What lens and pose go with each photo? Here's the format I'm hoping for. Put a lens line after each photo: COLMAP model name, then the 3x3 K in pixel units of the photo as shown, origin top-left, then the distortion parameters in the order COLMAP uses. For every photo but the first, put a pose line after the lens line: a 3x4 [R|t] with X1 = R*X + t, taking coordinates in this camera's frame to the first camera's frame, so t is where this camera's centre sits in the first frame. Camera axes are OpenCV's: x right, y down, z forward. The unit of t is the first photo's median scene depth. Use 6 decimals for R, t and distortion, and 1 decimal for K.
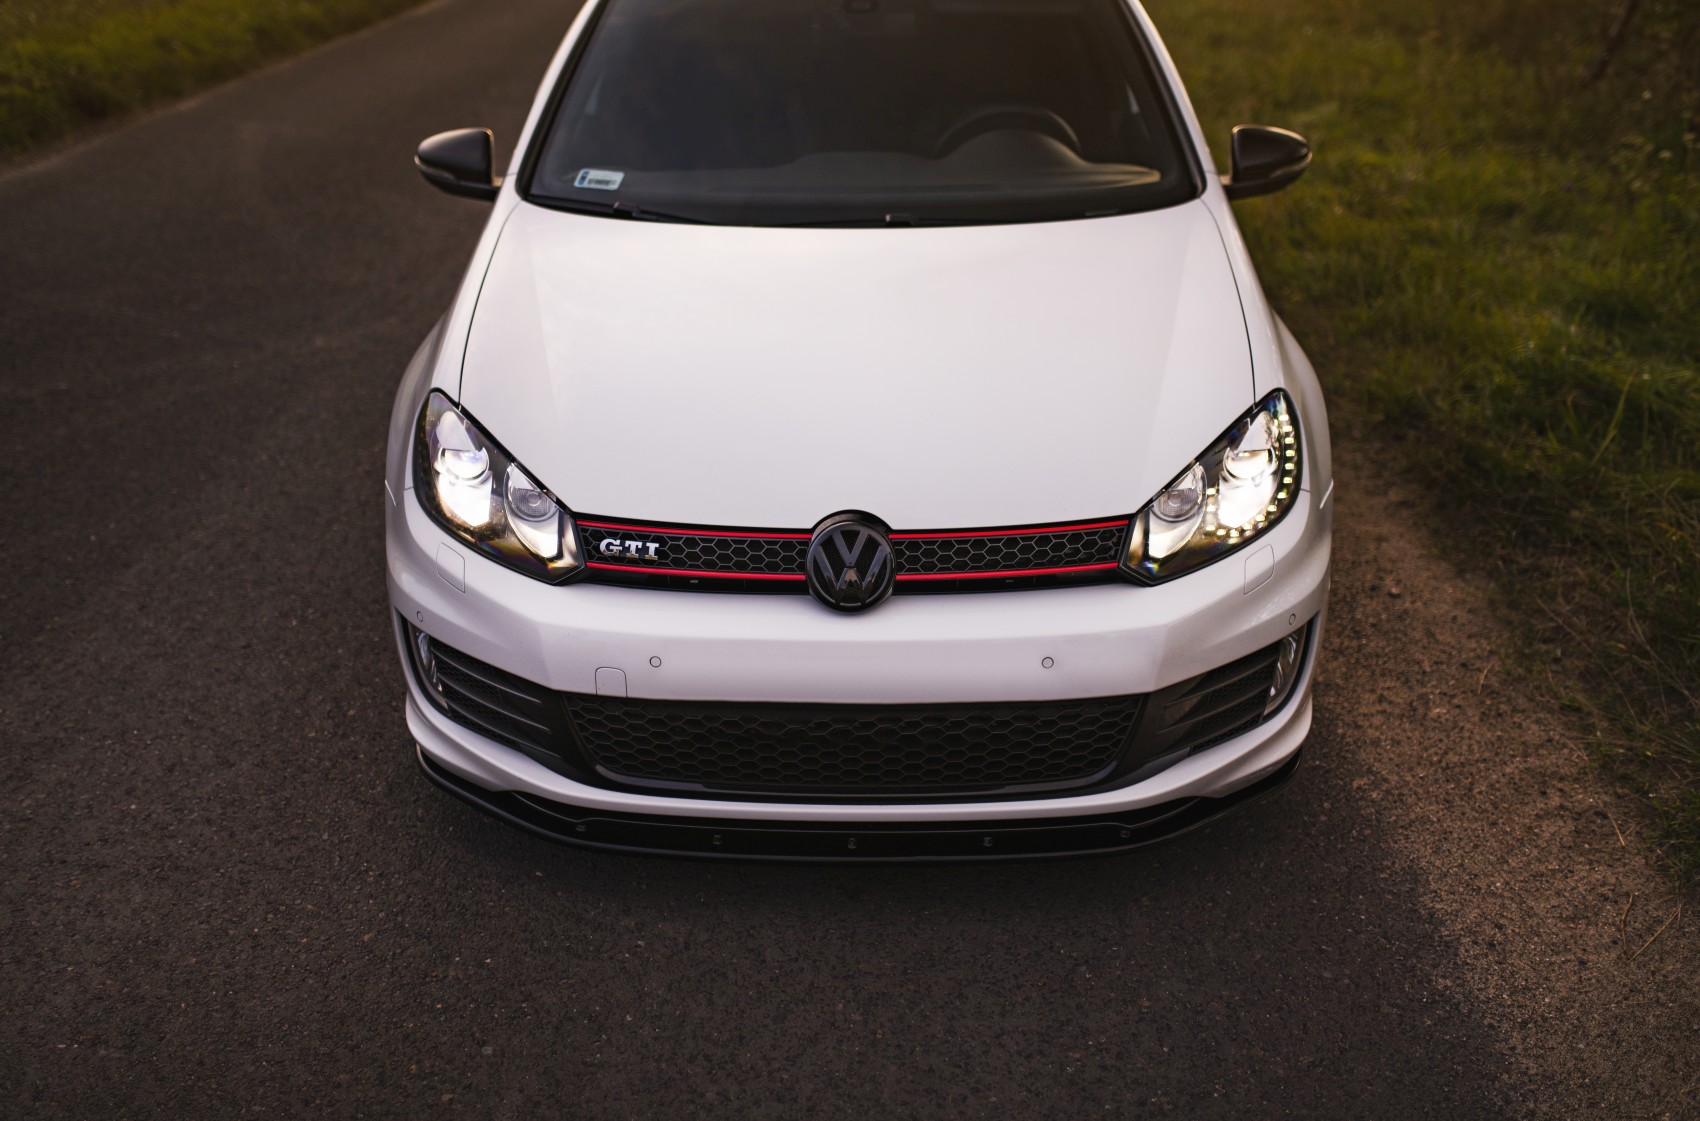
lens RADIAL K [[1678.0, 0, 850.0], [0, 1678.0, 560.5], [0, 0, 1]] dist [0.000077, -0.007967]
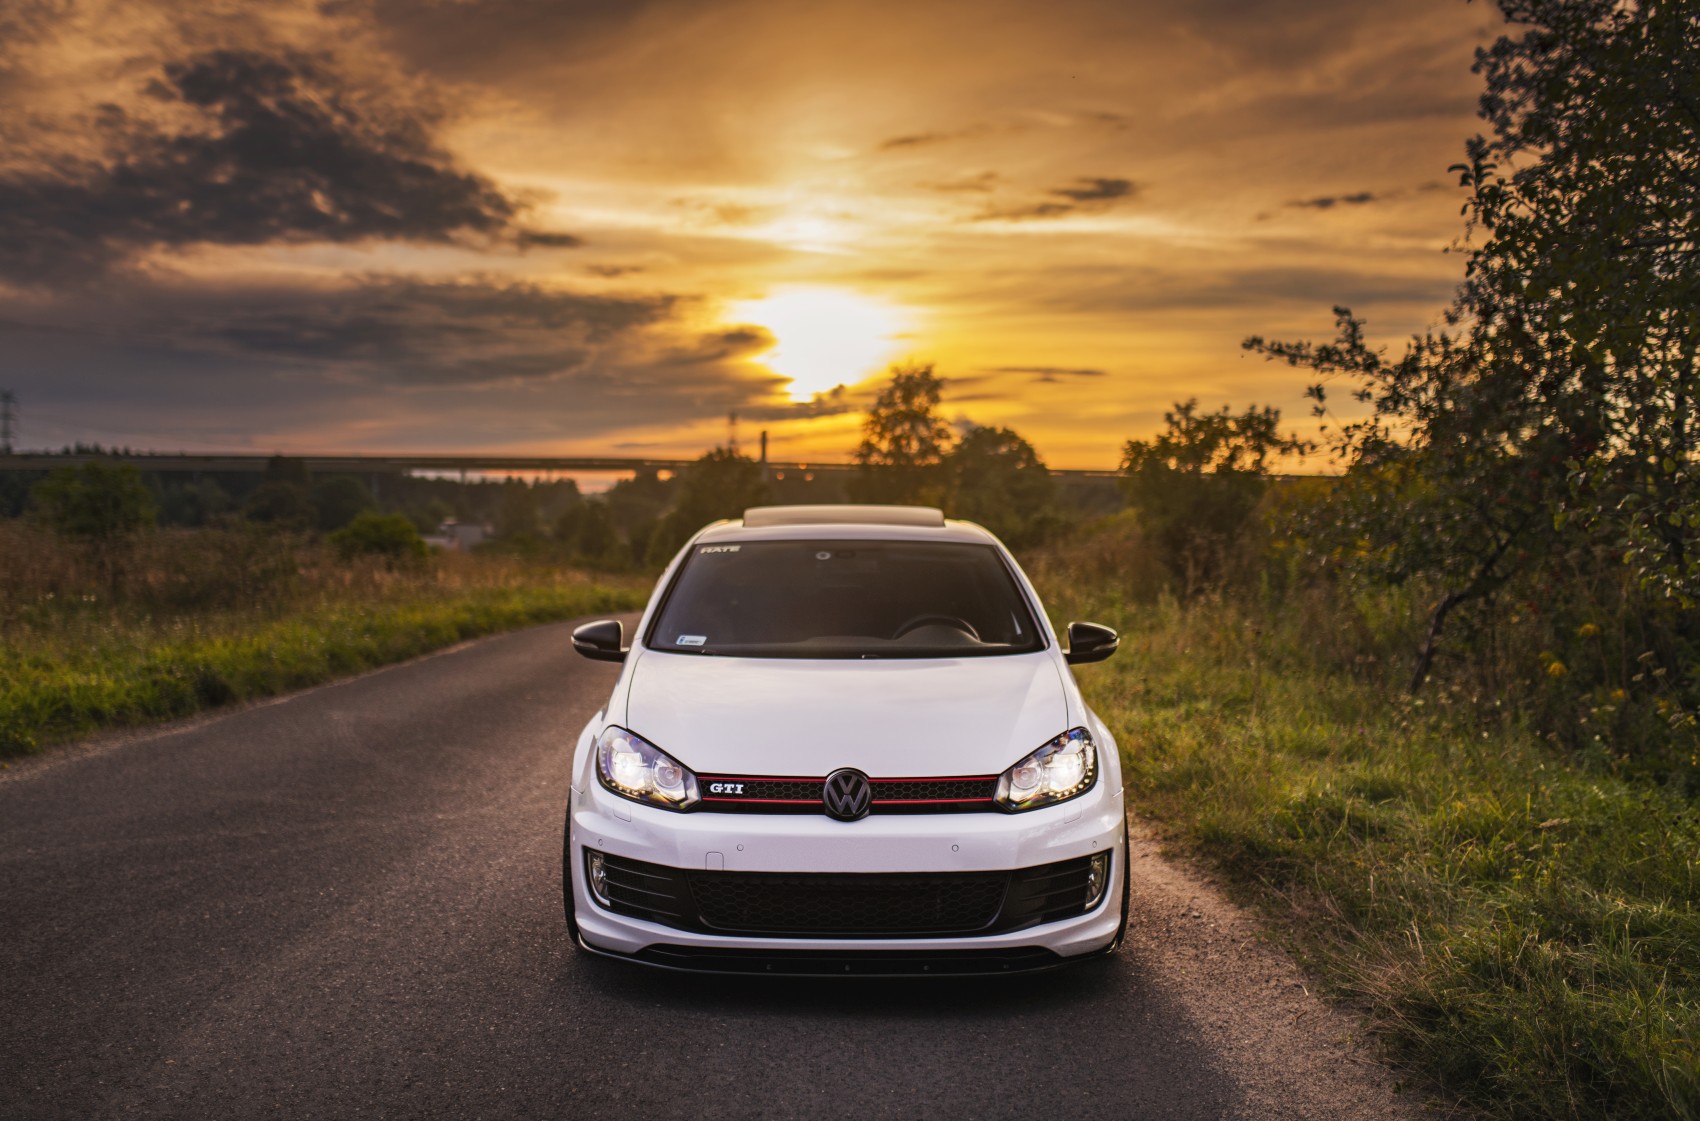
lens RADIAL K [[1823.3, 0, 850.0], [0, 1823.3, 560.5], [0, 0, 1]] dist [0.023265, 0.011962]
pose [[0.999629, 0.005833, 0.026609, -0.046148], [0.005160, 0.918568, -0.395228, 0.499816], [-0.026747, 0.395219, 0.918197, -0.846377]]
